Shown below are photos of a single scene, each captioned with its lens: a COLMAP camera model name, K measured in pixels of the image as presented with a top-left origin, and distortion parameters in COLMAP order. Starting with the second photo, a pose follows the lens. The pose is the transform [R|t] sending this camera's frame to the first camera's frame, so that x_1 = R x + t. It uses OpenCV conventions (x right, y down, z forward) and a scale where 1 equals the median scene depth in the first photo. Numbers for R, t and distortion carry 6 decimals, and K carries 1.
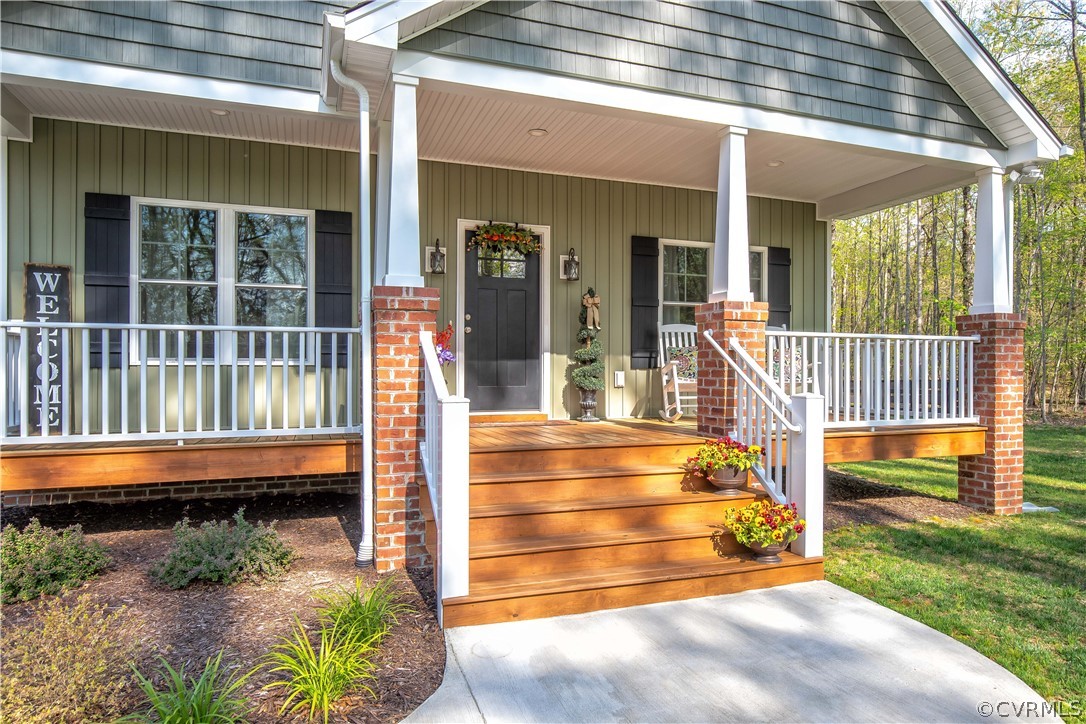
lens RADIAL K [[676.2, 0, 543.0], [0, 676.2, 362.0], [0, 0, 1]] dist [0.002563, 0.000749]
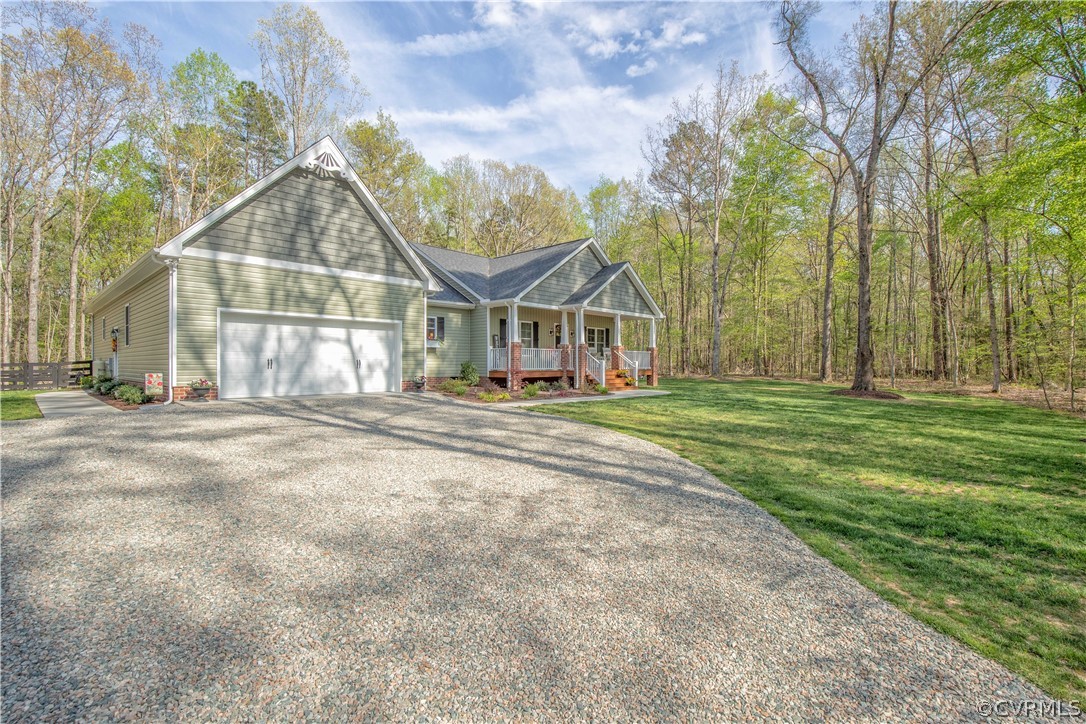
lens RADIAL K [[499.9, 0, 543.0], [0, 499.9, 362.0], [0, 0, 1]] dist [-0.028251, 0.007994]
pose [[0.890963, 0.001793, 0.454072, -1.644372], [-0.004190, 0.999982, 0.004272, 0.025910], [-0.454057, -0.005709, 0.890955, -1.828844]]
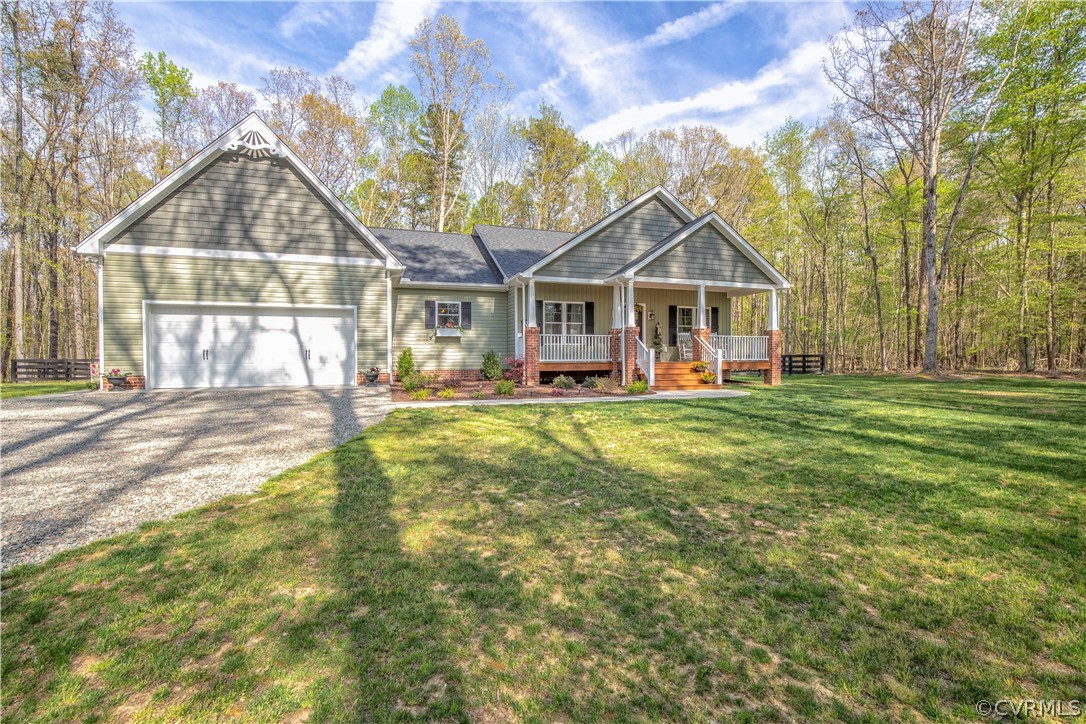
lens RADIAL K [[499.9, 0, 543.0], [0, 499.9, 362.0], [0, 0, 1]] dist [-0.028251, 0.007994]
pose [[0.999908, -0.005320, -0.012444, -0.490092], [0.005526, 0.999847, 0.016581, 0.046469], [0.012354, -0.016649, 0.999785, -1.547370]]
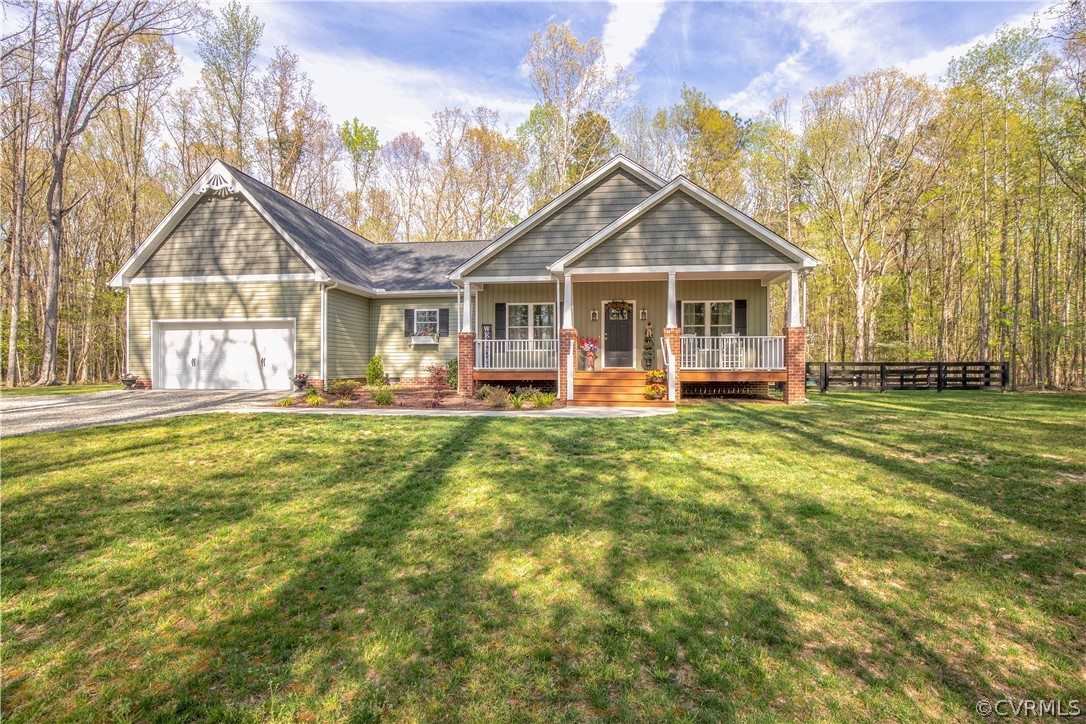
lens RADIAL K [[499.9, 0, 543.0], [0, 499.9, 362.0], [0, 0, 1]] dist [-0.028251, 0.007994]
pose [[0.890962, -0.005902, -0.454040, 0.623313], [0.006785, 0.999977, 0.000315, 0.051045], [0.454028, -0.003361, 0.890981, -1.034614]]
